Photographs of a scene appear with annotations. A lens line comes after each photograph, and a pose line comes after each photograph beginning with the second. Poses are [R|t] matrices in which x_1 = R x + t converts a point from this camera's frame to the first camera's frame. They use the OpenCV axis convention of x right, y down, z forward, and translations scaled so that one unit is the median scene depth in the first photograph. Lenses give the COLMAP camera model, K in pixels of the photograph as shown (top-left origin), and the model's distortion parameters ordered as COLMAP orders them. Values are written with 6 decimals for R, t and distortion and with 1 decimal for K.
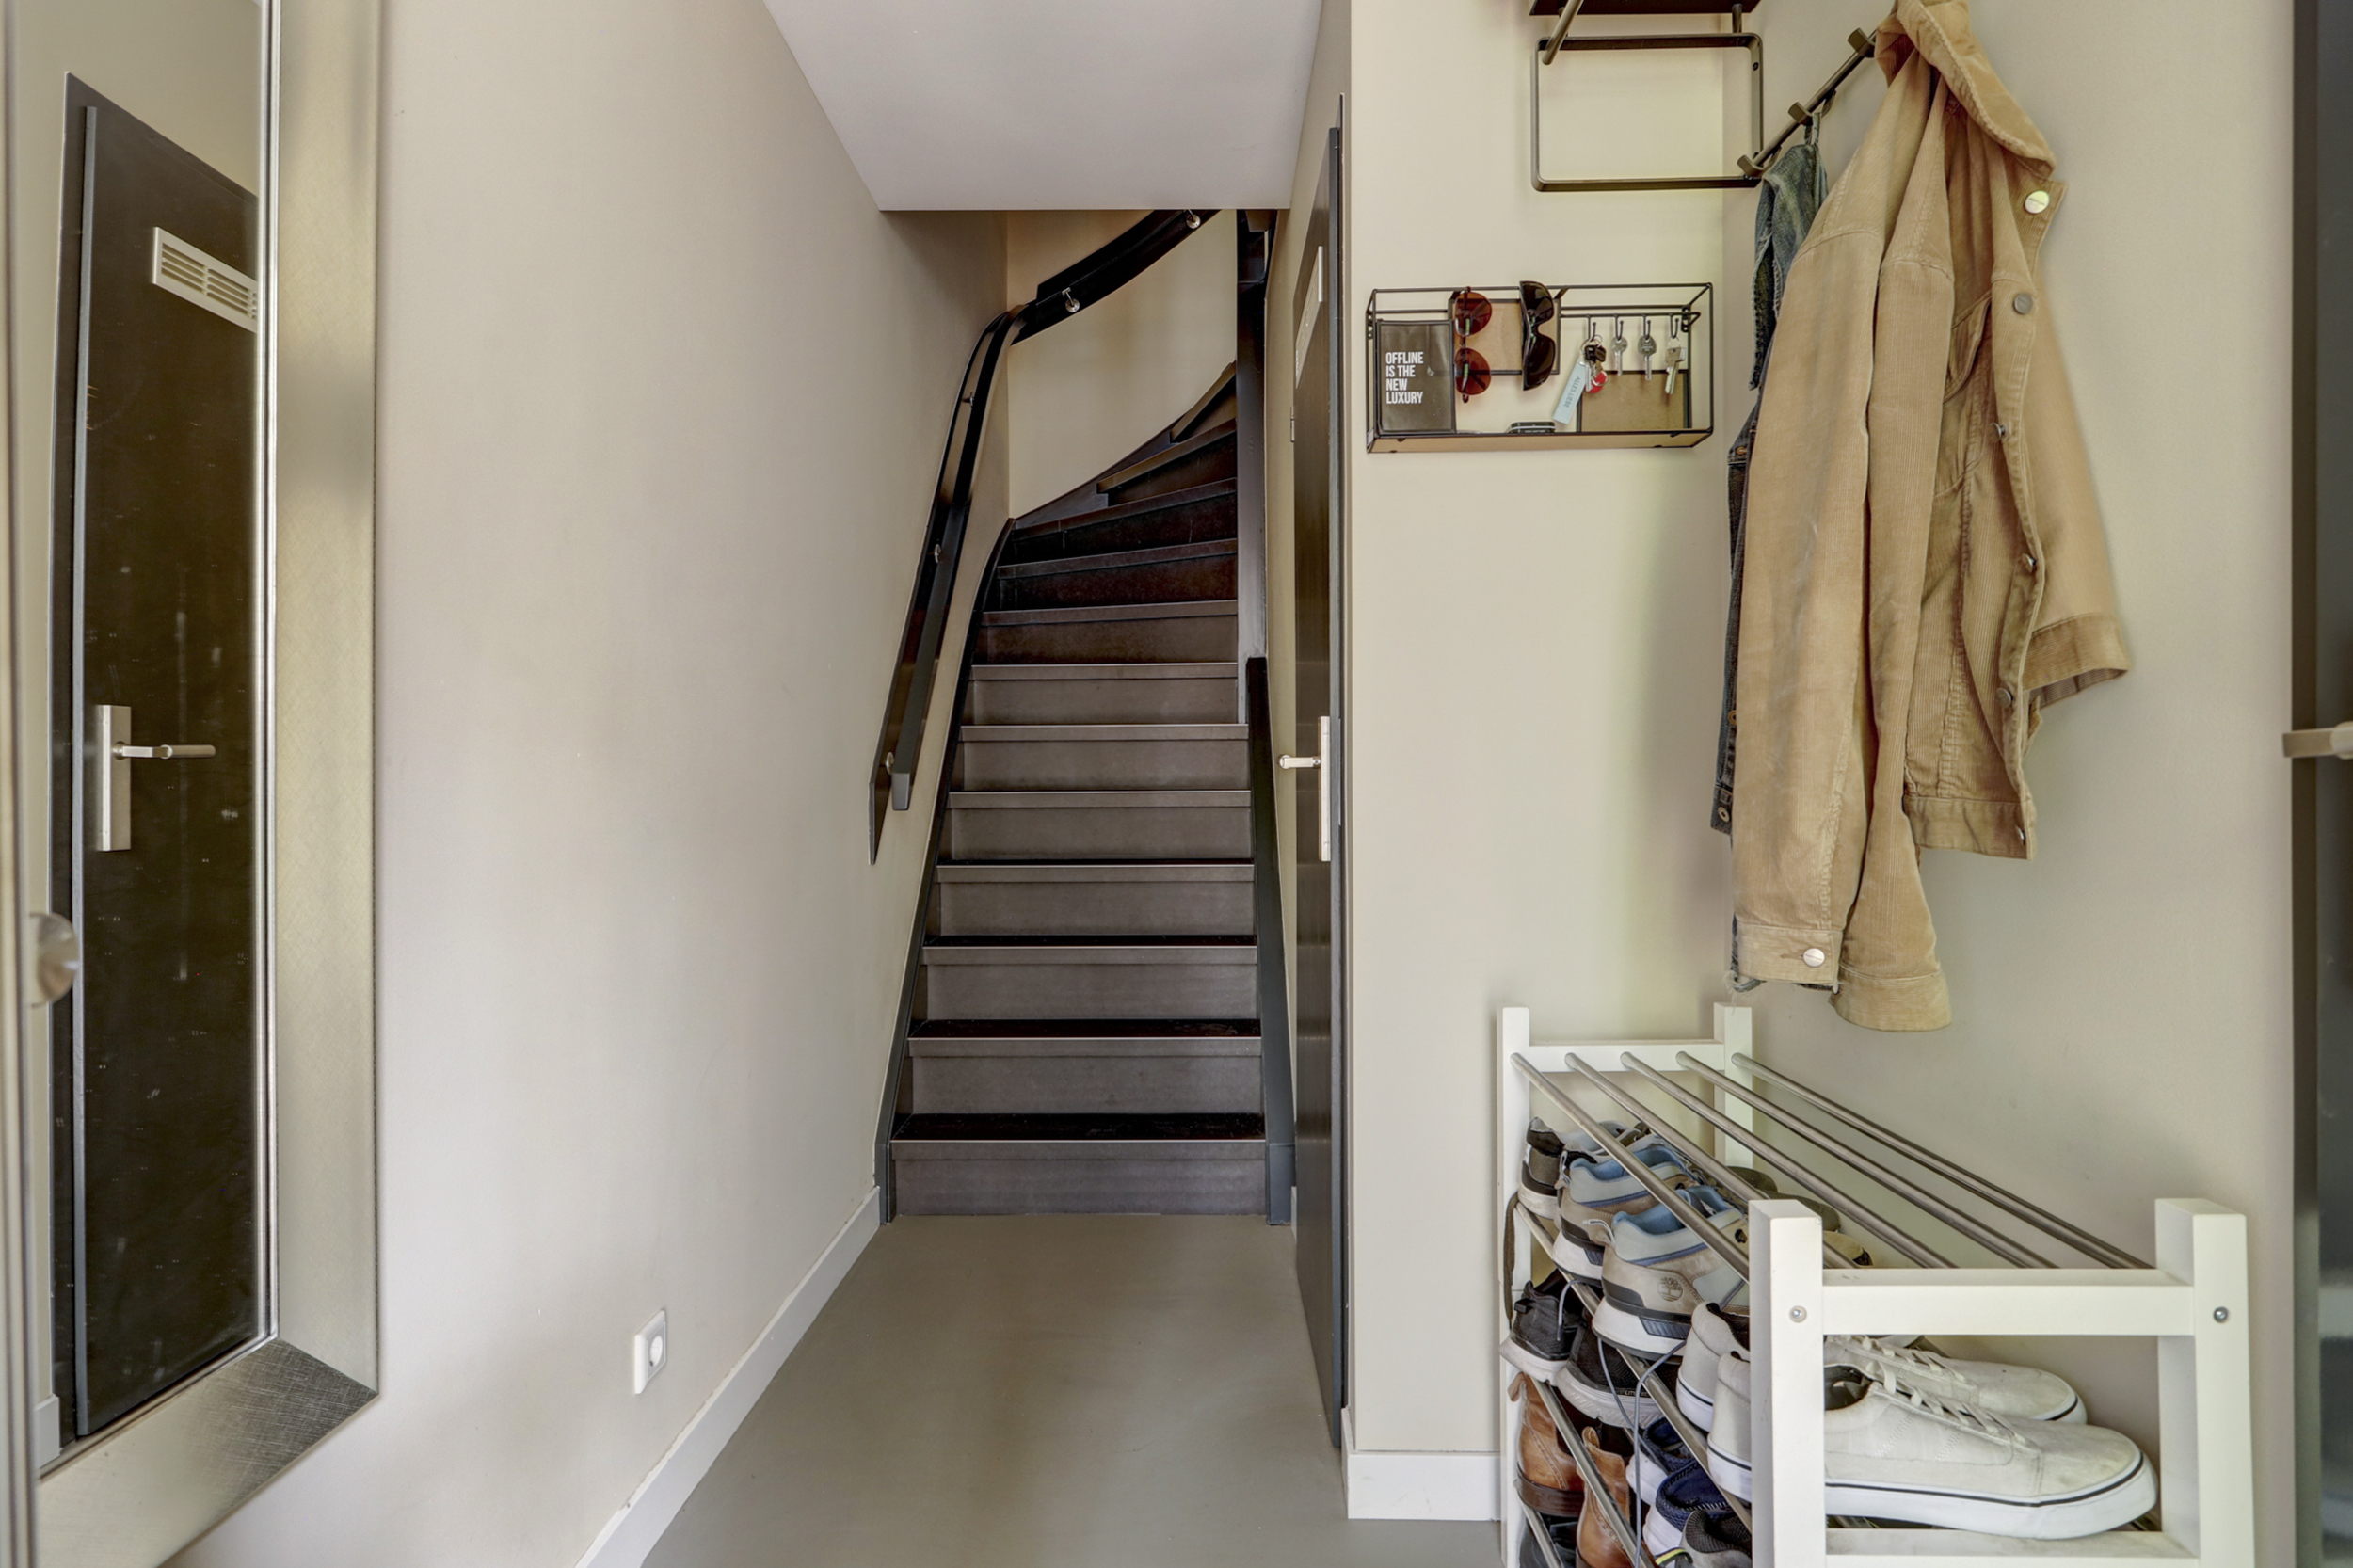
lens RADIAL K [[1233.7, 0, 1167.6], [0, 1233.7, 763.6], [0, 0, 1]] dist [-0.000293, -0.000779]
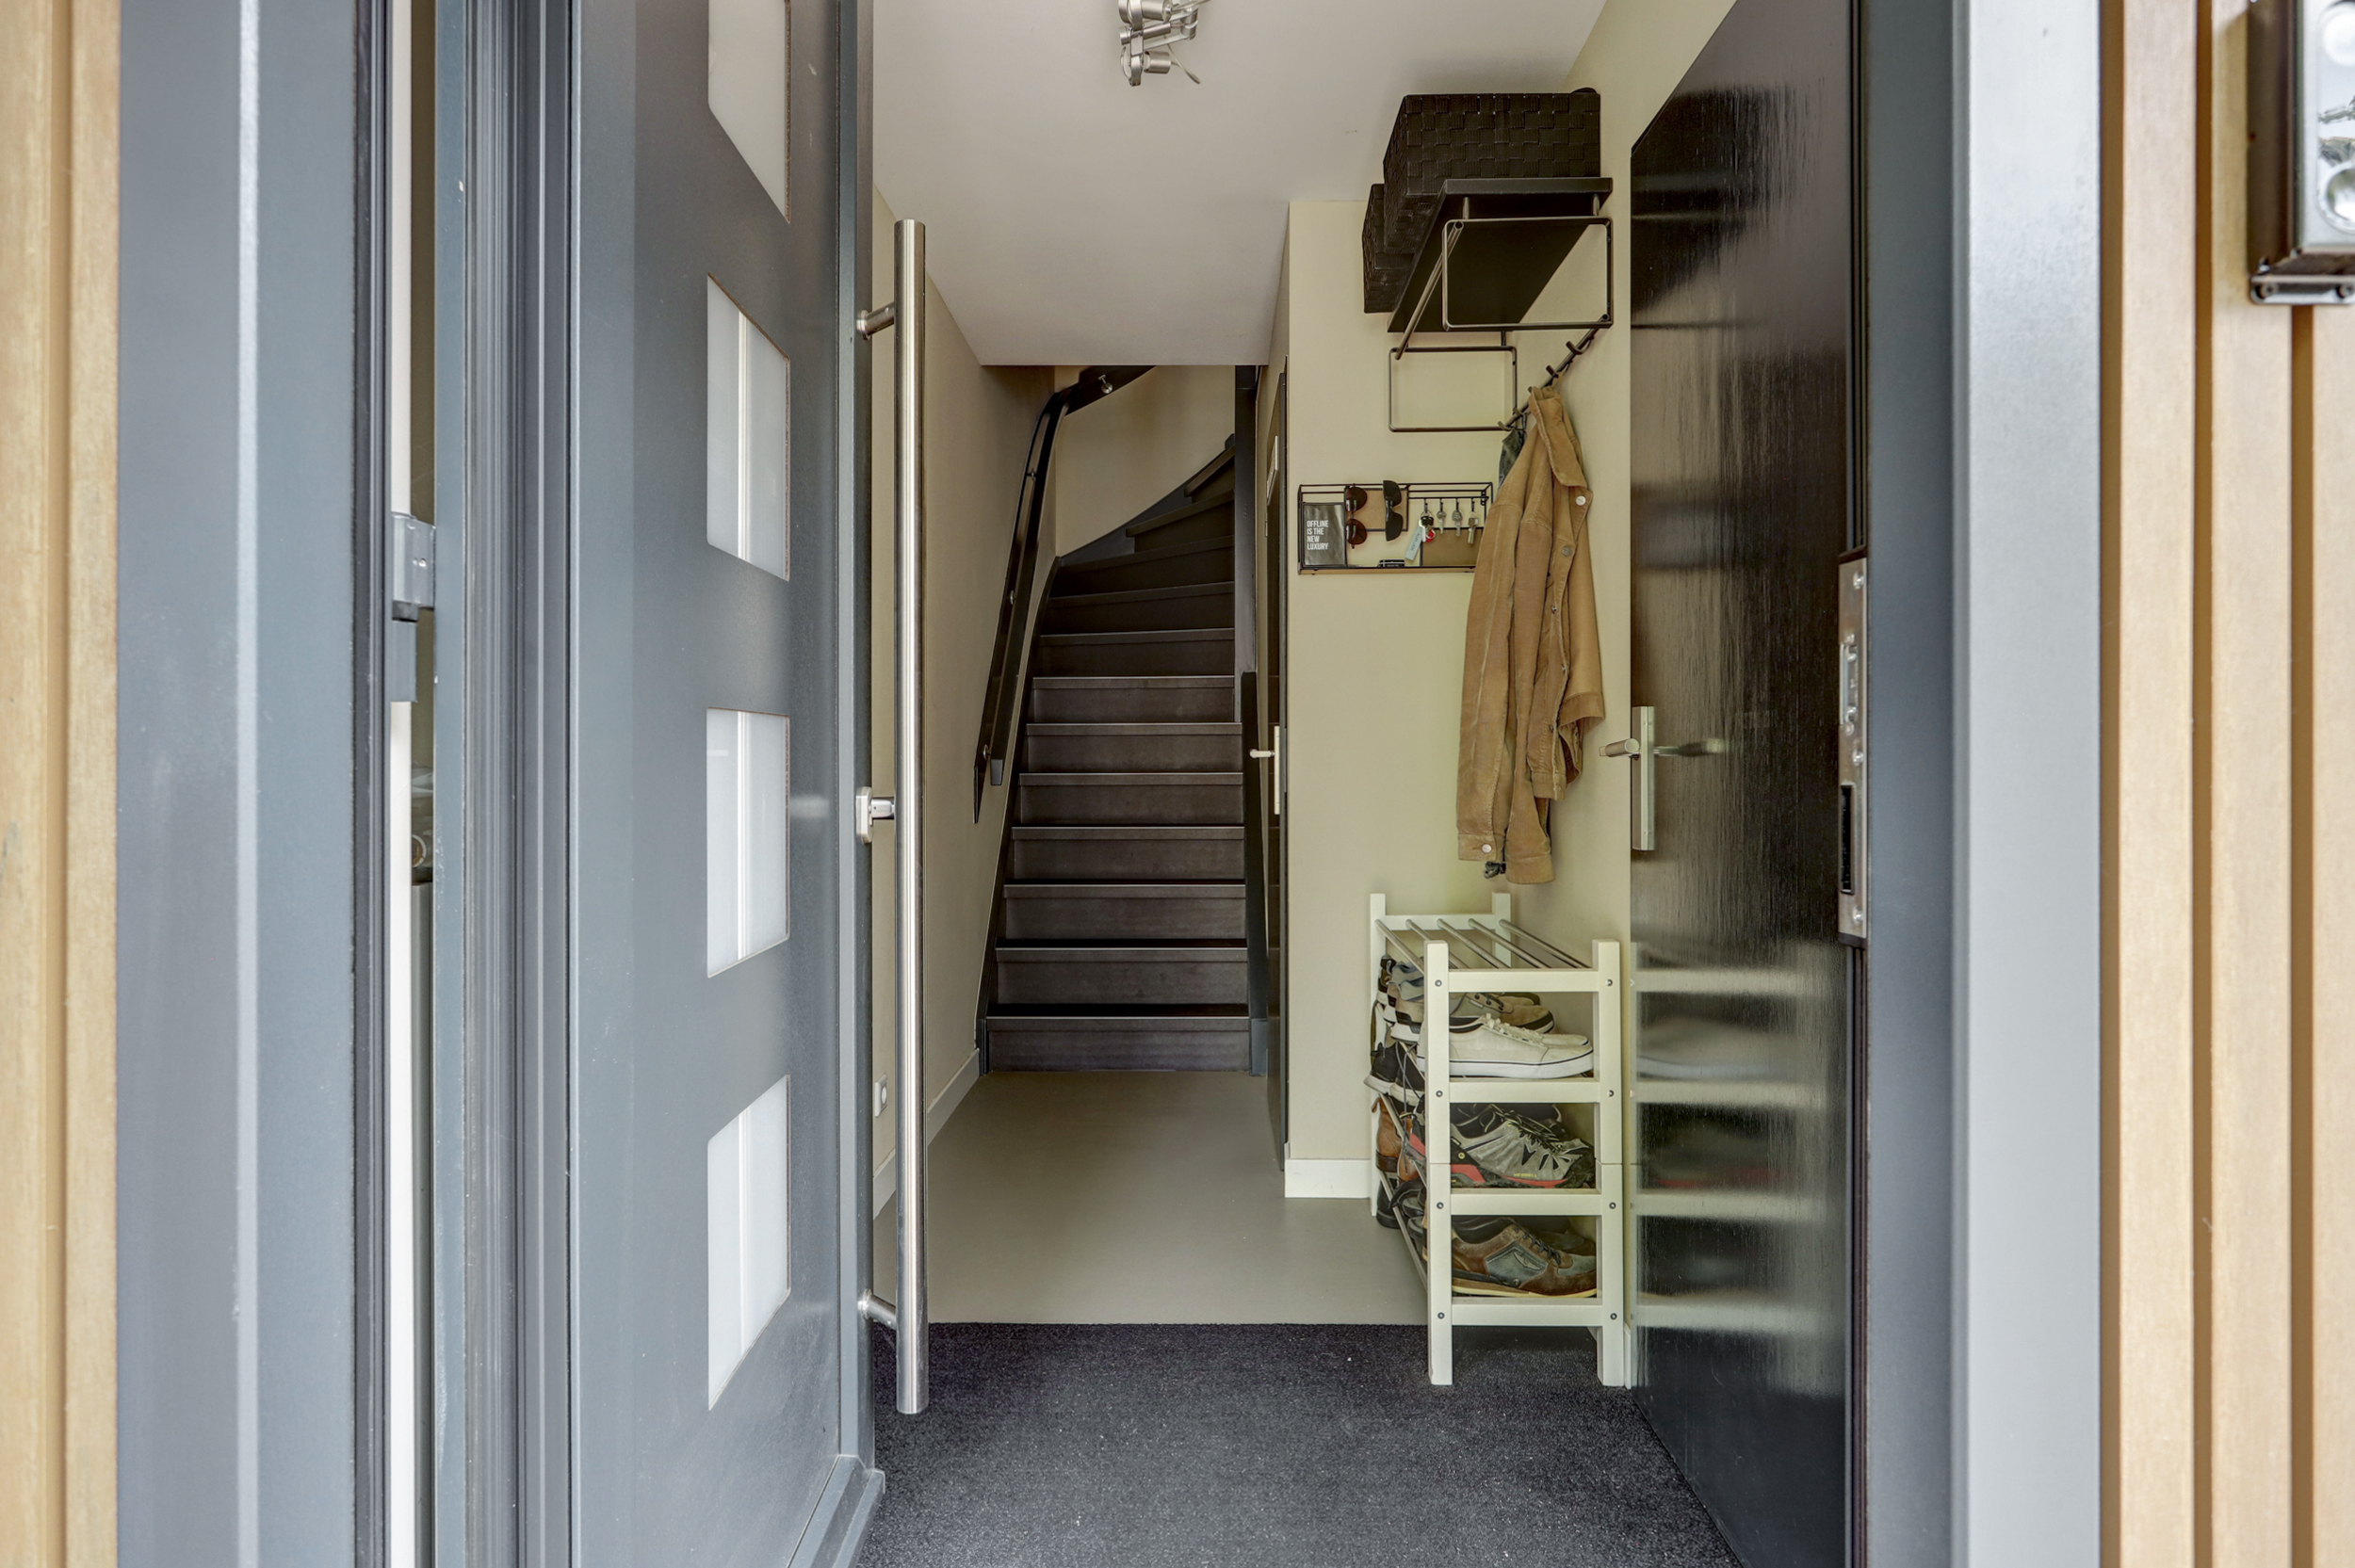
lens RADIAL K [[1234.6, 0, 1168.6], [0, 1234.6, 763.6], [0, 0, 1]] dist [-0.000293, -0.000779]
pose [[0.999937, 0.003642, -0.010664, 0.000414], [-0.003520, 0.999929, 0.011412, -0.007601], [0.010705, -0.011373, 0.999878, -0.726976]]
